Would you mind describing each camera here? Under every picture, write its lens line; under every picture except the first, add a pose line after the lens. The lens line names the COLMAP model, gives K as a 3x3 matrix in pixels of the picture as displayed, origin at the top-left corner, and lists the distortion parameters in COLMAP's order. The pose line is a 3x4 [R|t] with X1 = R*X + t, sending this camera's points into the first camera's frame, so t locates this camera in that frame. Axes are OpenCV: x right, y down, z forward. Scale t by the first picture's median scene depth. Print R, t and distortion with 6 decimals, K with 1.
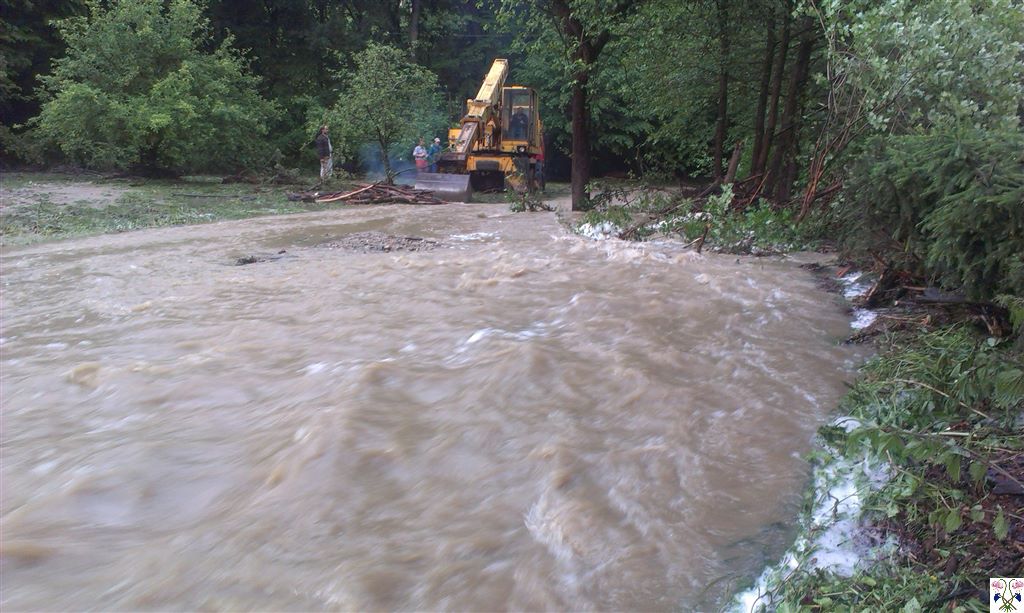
lens RADIAL K [[827.7, 0, 499.5], [0, 827.7, 325.5], [0, 0, 1]] dist [0.098194, -0.176304]
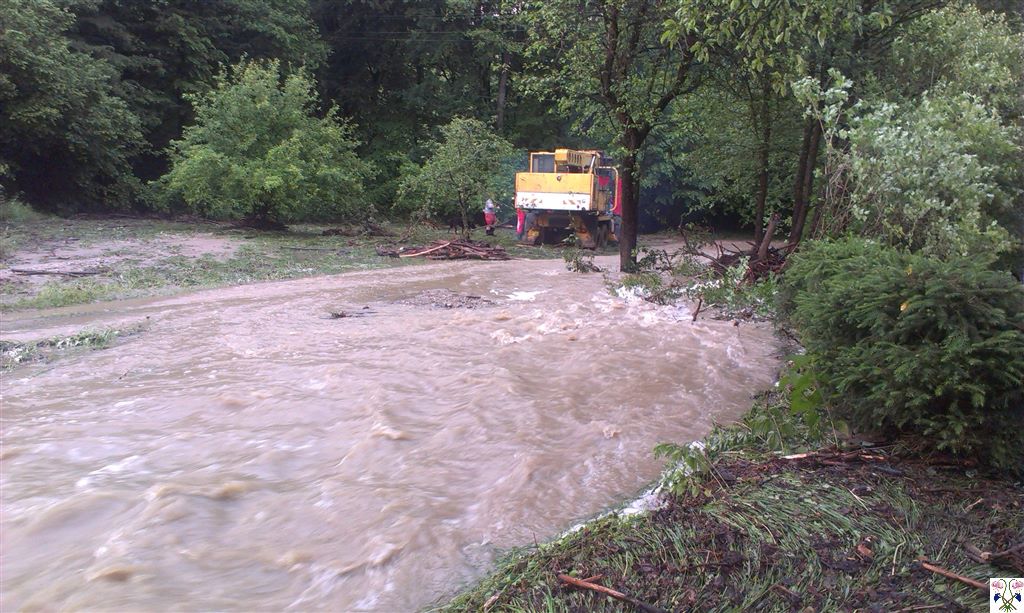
lens RADIAL K [[827.7, 0, 507.1], [0, 827.7, 315.0], [0, 0, 1]] dist [0.098194, -0.176304]
pose [[0.995034, 0.030331, -0.094806, 0.035392], [-0.036061, 0.997587, -0.059325, -0.004902], [0.092778, 0.062449, 0.993726, -0.114130]]
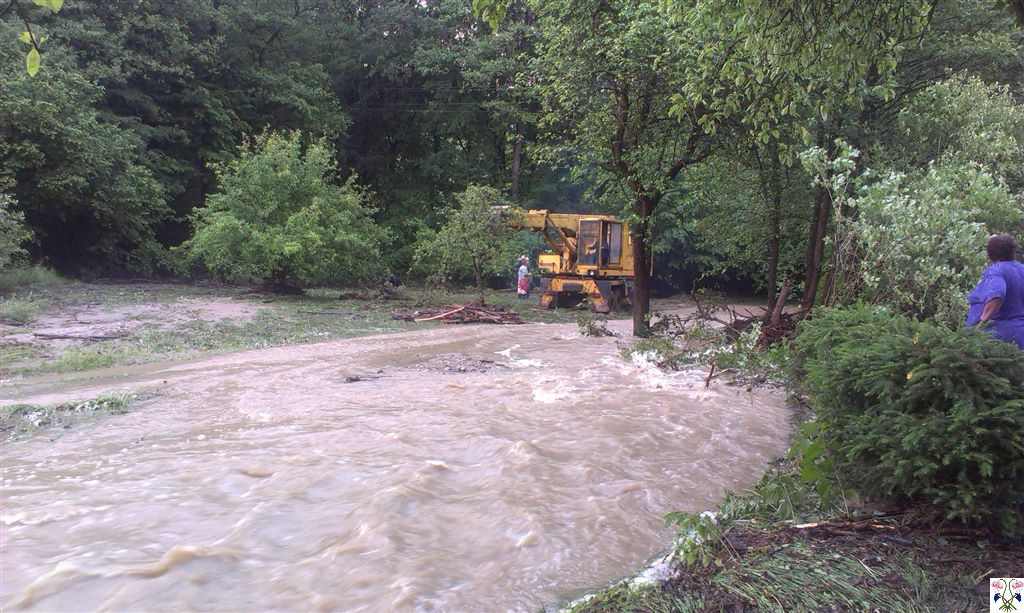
lens RADIAL K [[827.7, 0, 506.3], [0, 827.7, 314.8], [0, 0, 1]] dist [0.098194, -0.176304]
pose [[0.992968, 0.024269, -0.115871, 0.037466], [-0.039853, 0.990161, -0.134141, -0.005830], [0.111476, 0.137816, 0.984165, -0.119537]]
